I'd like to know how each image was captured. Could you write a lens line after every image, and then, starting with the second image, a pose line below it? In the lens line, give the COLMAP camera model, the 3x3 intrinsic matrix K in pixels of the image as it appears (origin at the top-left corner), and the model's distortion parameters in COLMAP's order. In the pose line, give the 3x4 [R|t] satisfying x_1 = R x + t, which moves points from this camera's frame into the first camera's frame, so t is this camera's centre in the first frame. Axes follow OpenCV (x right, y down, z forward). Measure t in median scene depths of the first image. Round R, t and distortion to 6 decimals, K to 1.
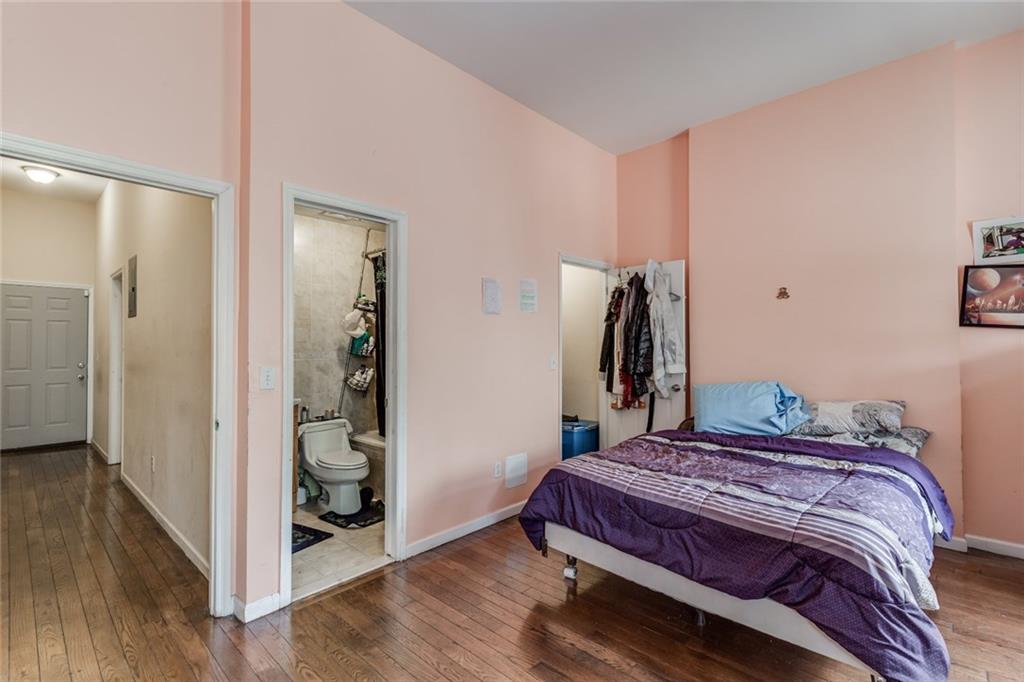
lens RADIAL K [[467.3, 0, 509.4], [0, 467.3, 344.1], [0, 0, 1]] dist [0.002461, 0.000624]
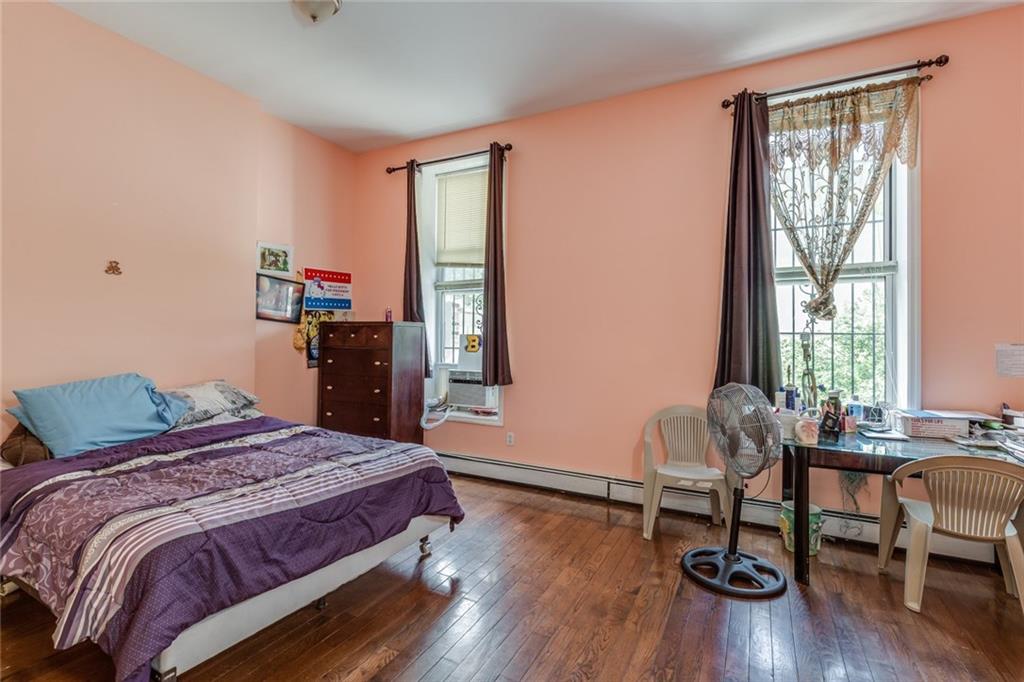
lens RADIAL K [[467.3, 0, 509.4], [0, 467.3, 344.1], [0, 0, 1]] dist [0.002461, 0.000624]
pose [[-0.265483, -0.017180, 0.963962, -0.521371], [-0.013395, 0.999810, 0.014130, 0.007761], [-0.964022, -0.009161, -0.265663, 0.687503]]
